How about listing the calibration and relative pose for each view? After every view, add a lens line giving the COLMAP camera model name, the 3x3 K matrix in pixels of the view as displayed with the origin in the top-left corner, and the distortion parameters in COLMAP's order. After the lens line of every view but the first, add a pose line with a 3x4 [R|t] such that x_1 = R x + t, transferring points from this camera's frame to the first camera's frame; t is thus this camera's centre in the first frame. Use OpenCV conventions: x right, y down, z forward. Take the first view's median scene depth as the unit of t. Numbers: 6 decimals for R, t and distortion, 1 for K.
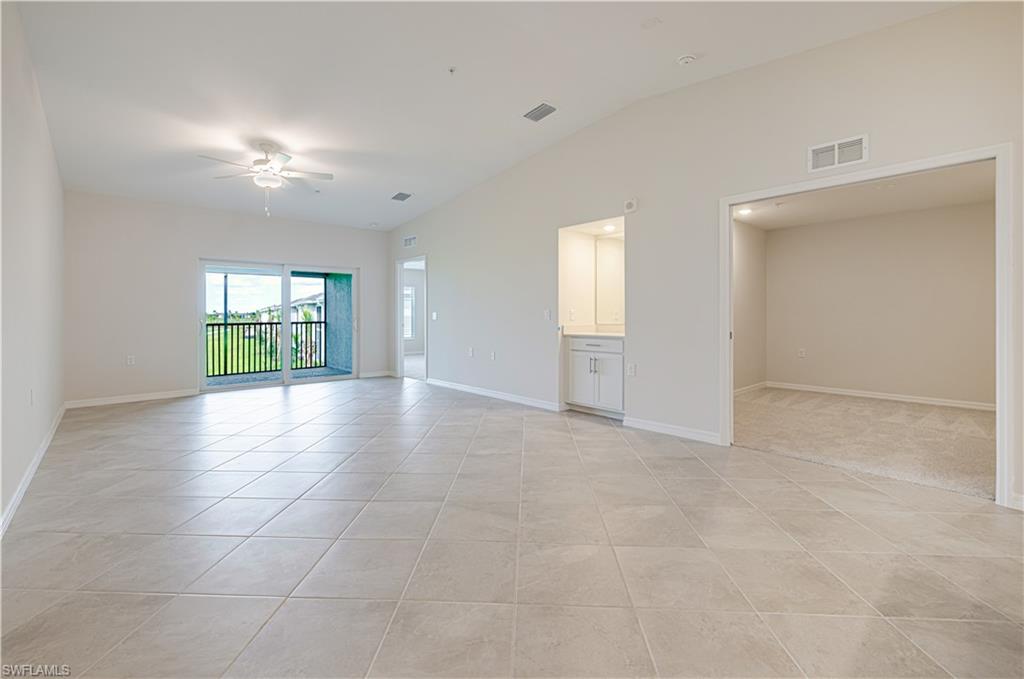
lens RADIAL K [[431.1, 0, 512.0], [0, 431.1, 337.4], [0, 0, 1]] dist [0.002634, 0.000414]
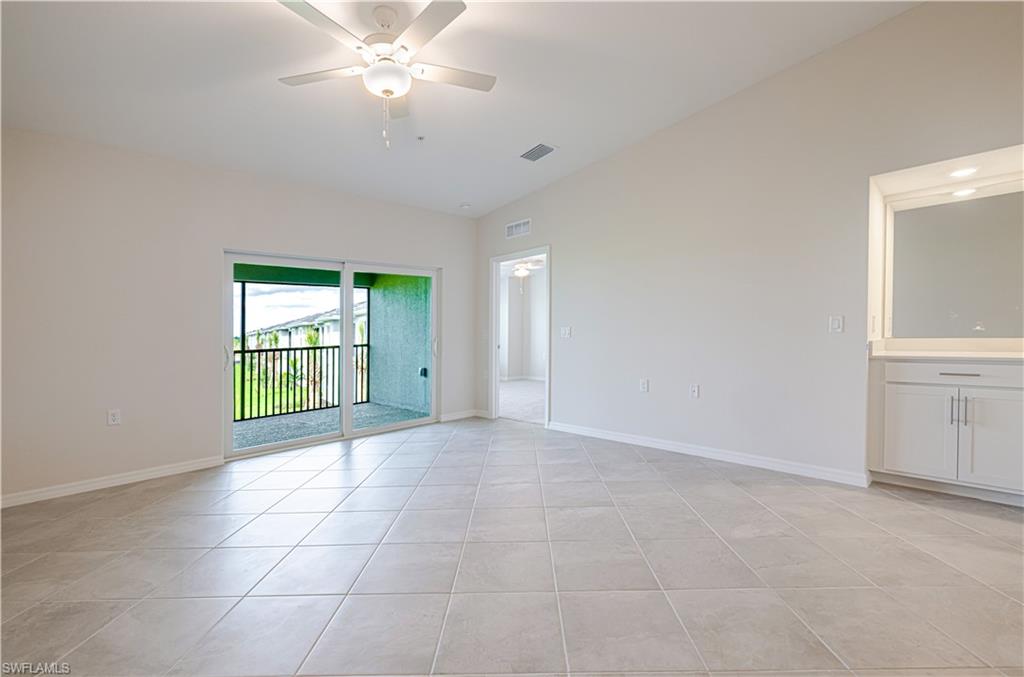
lens RADIAL K [[426.2, 0, 513.4], [0, 426.2, 341.8], [0, 0, 1]] dist [-0.002140, -0.000317]
pose [[0.998859, -0.024923, 0.040730, -0.259596], [0.026154, 0.999208, -0.029986, -0.014576], [-0.039950, 0.031017, 0.998720, 0.285718]]
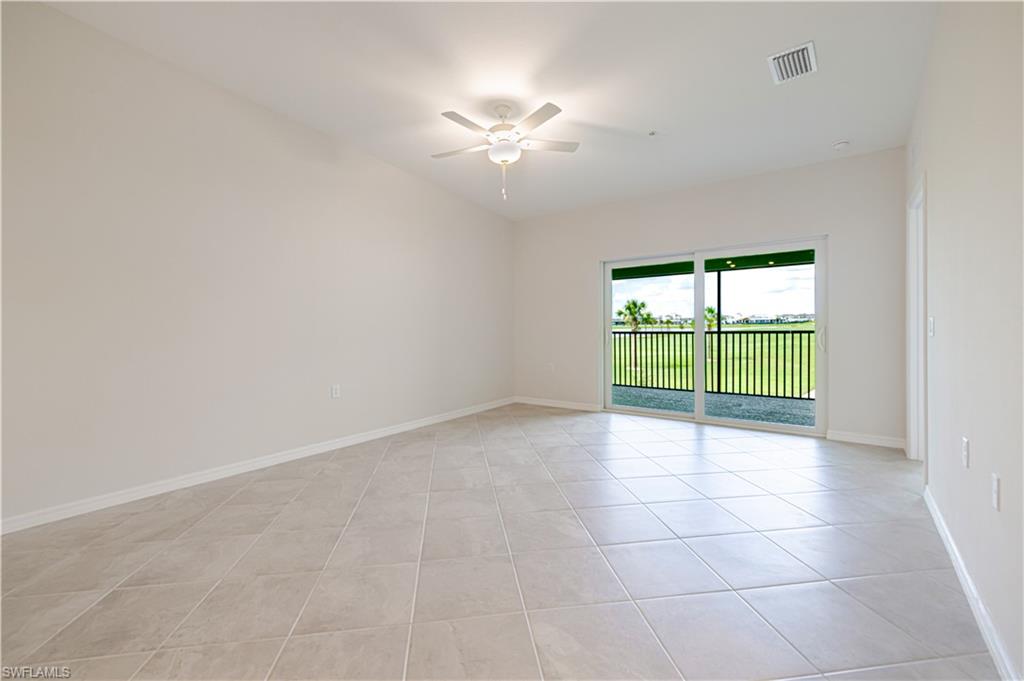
lens RADIAL K [[433.9, 0, 515.6], [0, 433.9, 316.8], [0, 0, 1]] dist [0.001735, 0.000172]
pose [[0.173427, -0.009311, -0.984803, 0.108409], [-0.039429, 0.999088, -0.016389, -0.035245], [0.984057, 0.041672, 0.172901, 0.523556]]
